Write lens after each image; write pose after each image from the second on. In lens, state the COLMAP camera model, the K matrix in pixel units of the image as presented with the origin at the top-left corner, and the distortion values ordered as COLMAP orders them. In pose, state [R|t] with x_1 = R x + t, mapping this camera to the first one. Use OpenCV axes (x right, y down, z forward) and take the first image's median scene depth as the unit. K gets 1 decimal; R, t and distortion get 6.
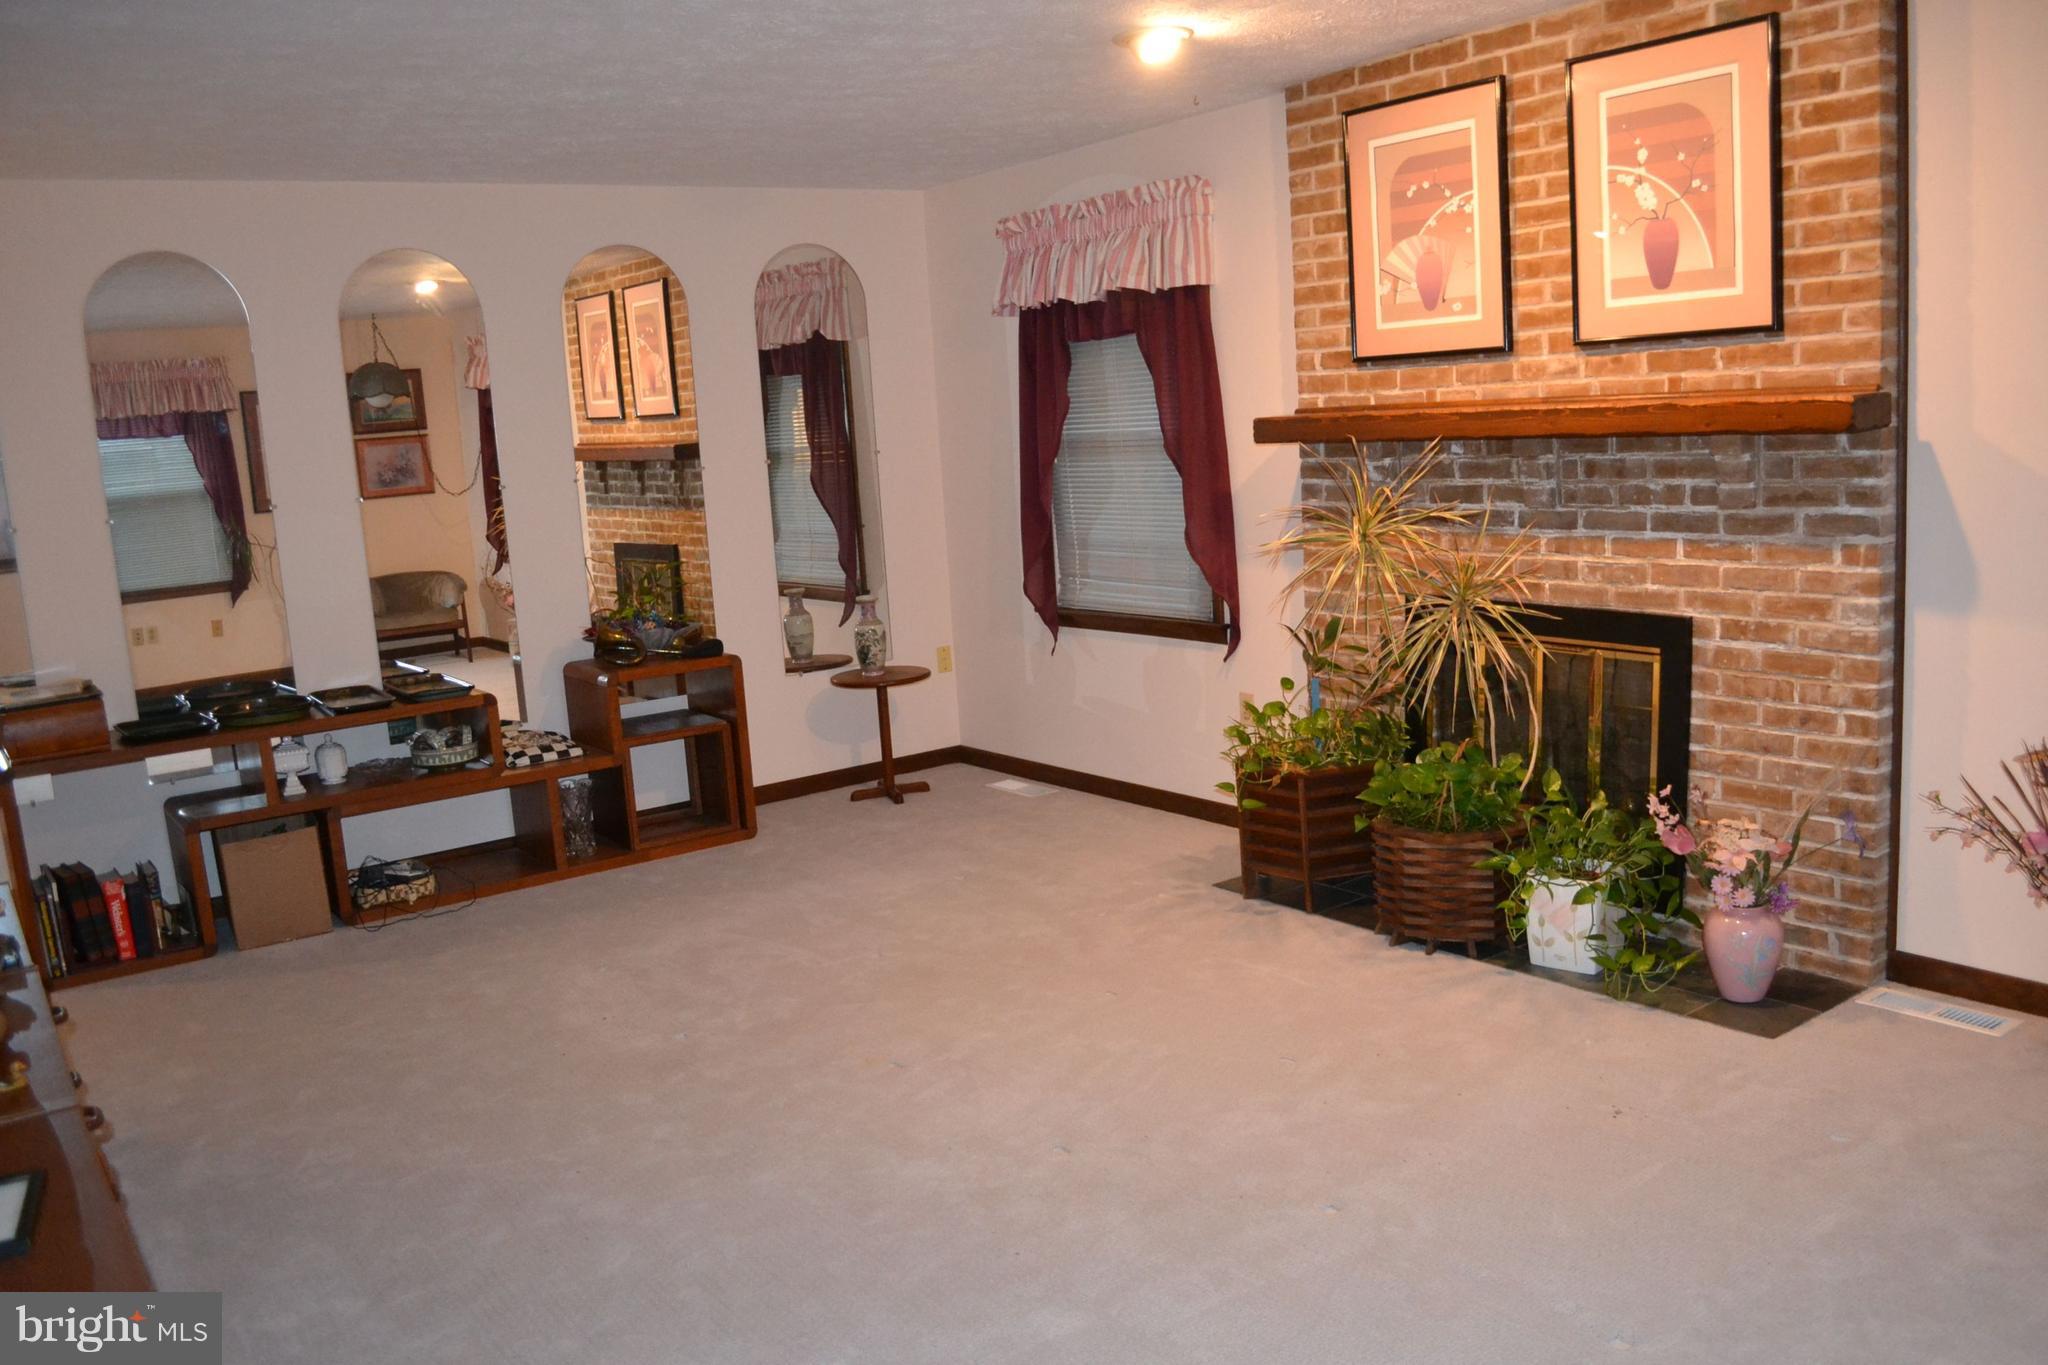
lens RADIAL K [[1607.5, 0, 1024.0], [0, 1607.5, 682.5], [0, 0, 1]] dist [-0.147381, 0.053718]
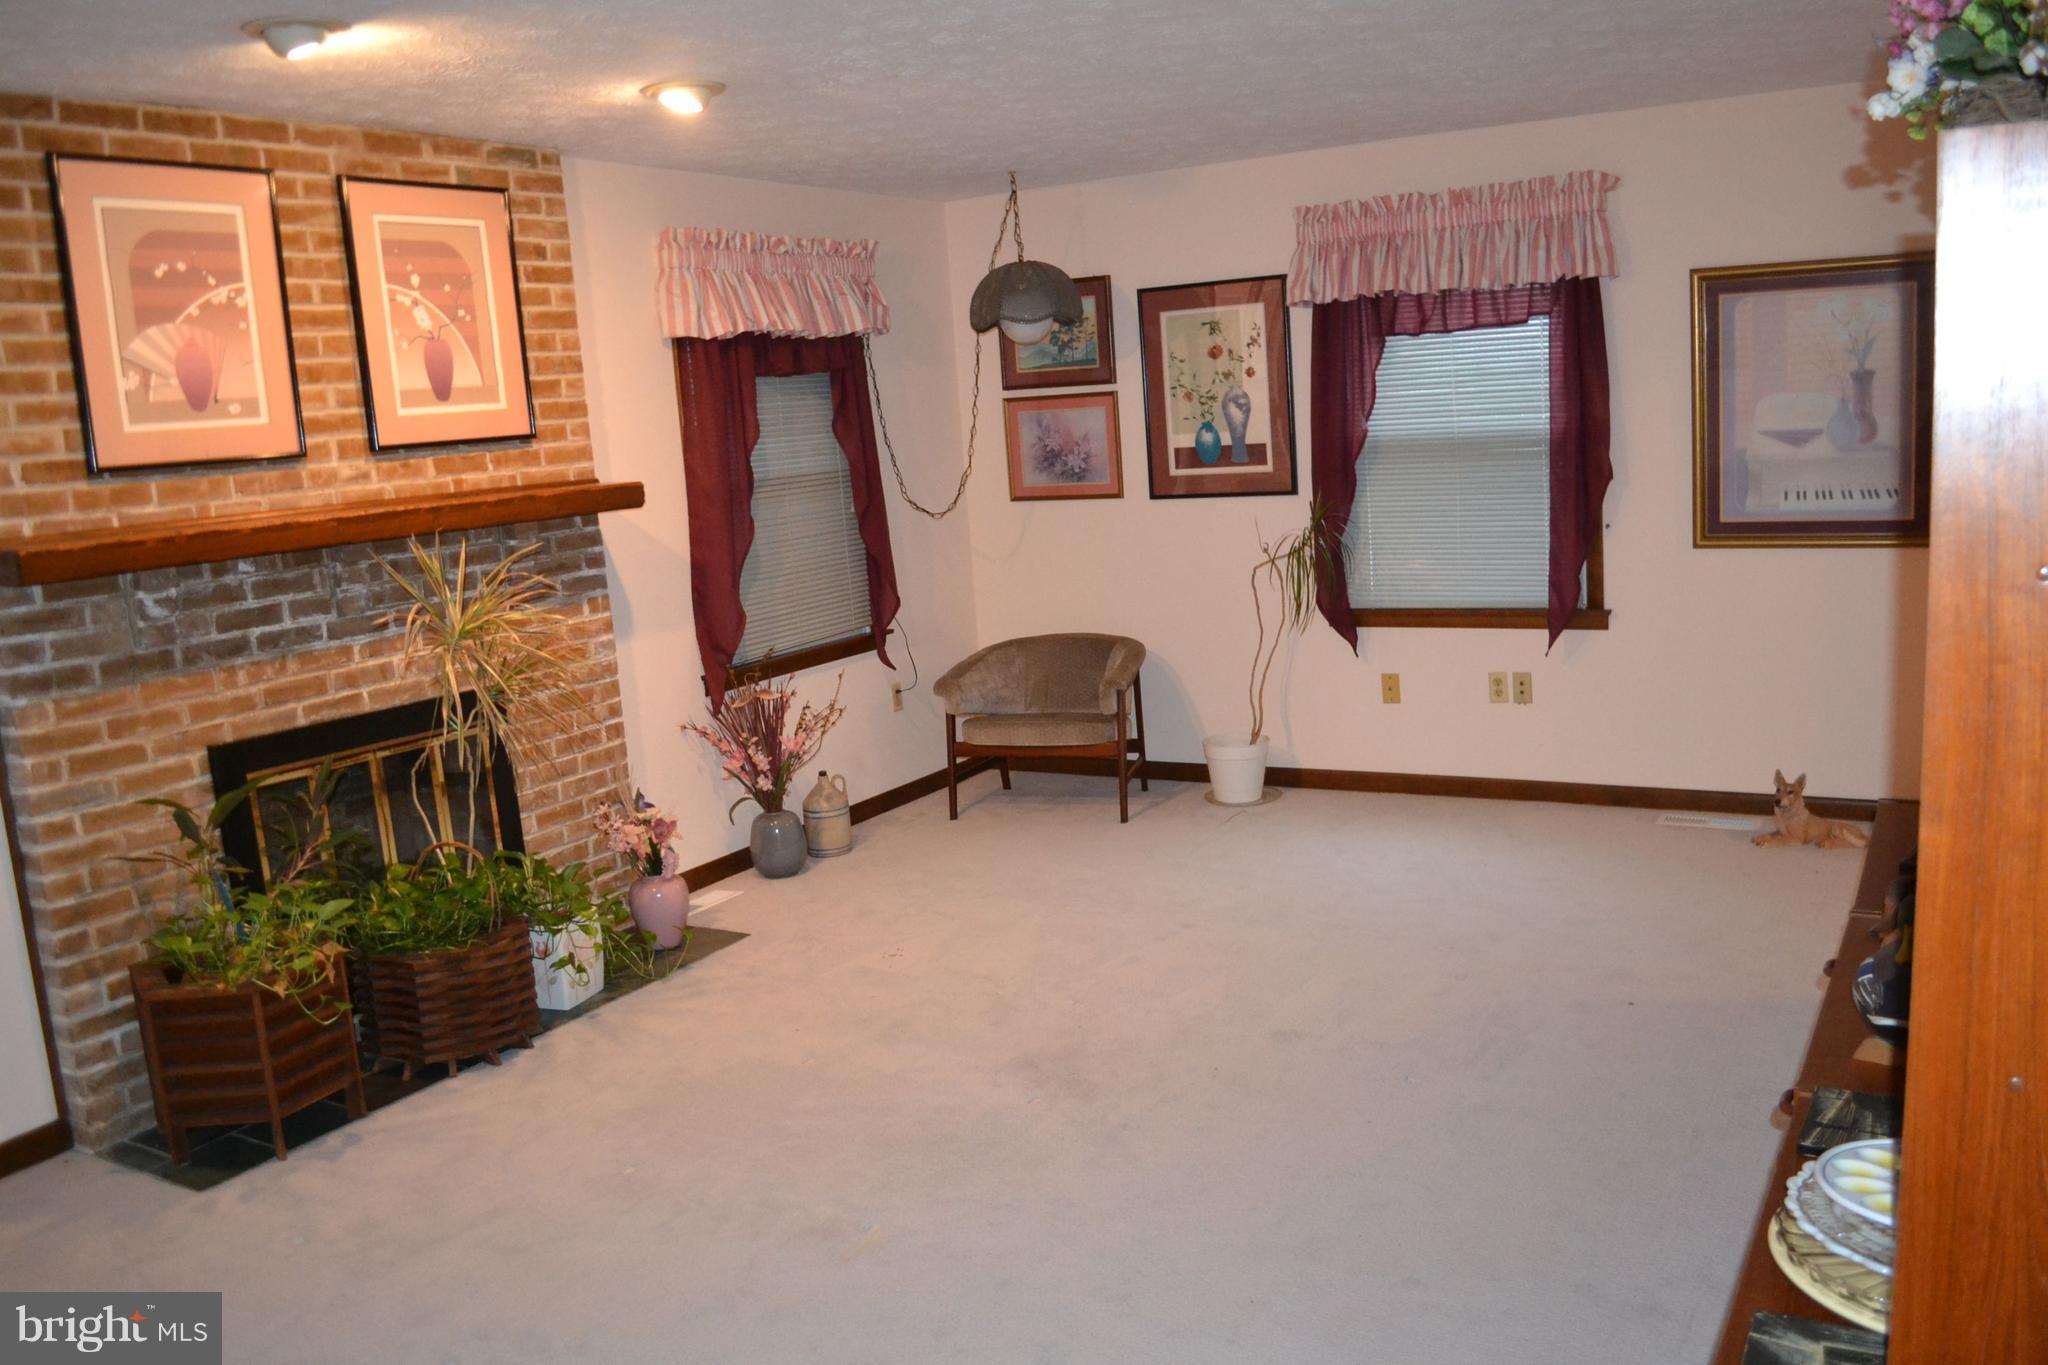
lens RADIAL K [[1607.5, 0, 1024.0], [0, 1607.5, 682.5], [0, 0, 1]] dist [-0.147381, 0.053718]
pose [[-0.390169, -0.054305, 0.919140, -0.748333], [0.245257, 0.956064, 0.160596, -0.126866], [-0.887478, 0.288085, -0.359708, 1.011117]]
